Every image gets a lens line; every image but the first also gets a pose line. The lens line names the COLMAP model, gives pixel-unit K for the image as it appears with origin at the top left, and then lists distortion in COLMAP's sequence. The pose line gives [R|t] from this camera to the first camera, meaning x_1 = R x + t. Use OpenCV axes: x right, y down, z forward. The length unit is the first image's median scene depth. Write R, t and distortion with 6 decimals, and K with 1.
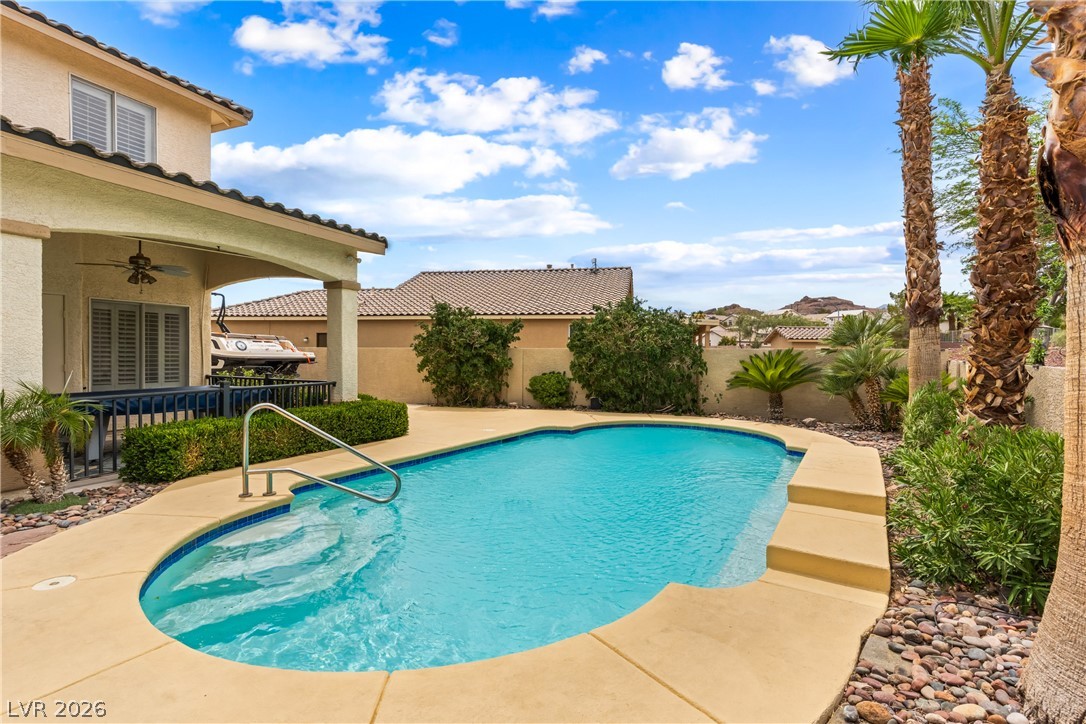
lens RADIAL K [[518.8, 0, 543.9], [0, 518.8, 360.9], [0, 0, 1]] dist [-0.000166, -0.000510]
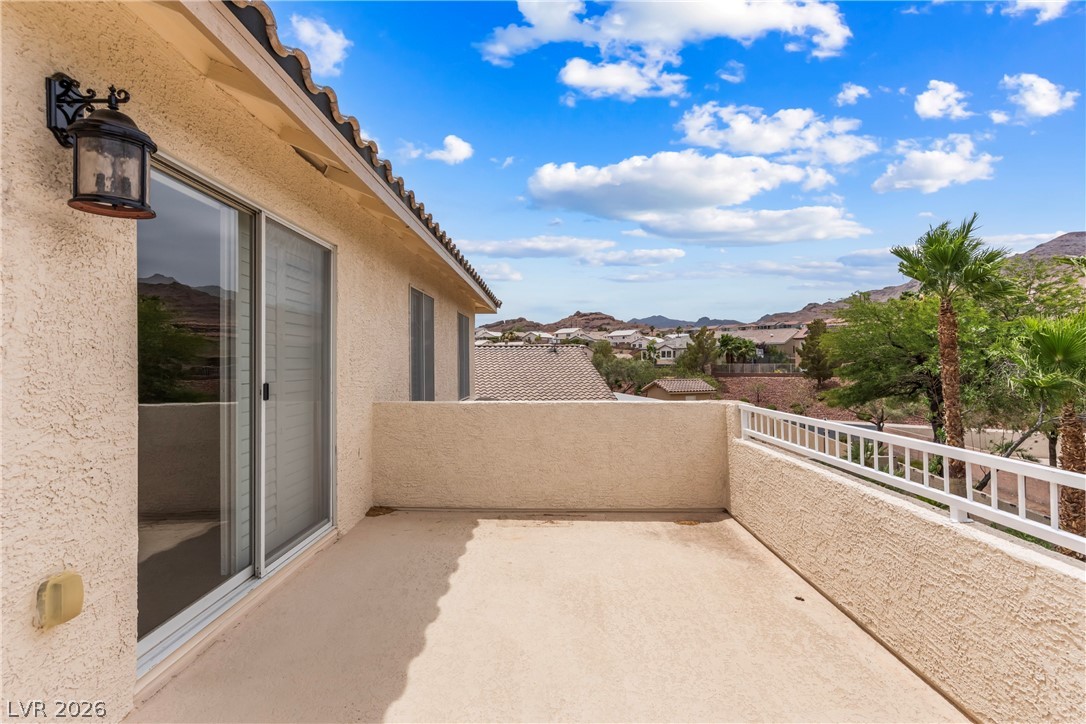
lens RADIAL K [[518.8, 0, 542.1], [0, 518.8, 363.5], [0, 0, 1]] dist [-0.000166, -0.000510]
pose [[0.999999, 0.000236, -0.001712, -0.636807], [-0.000233, 0.999997, 0.002276, 0.044017], [0.001712, -0.002275, 0.999996, -0.209908]]
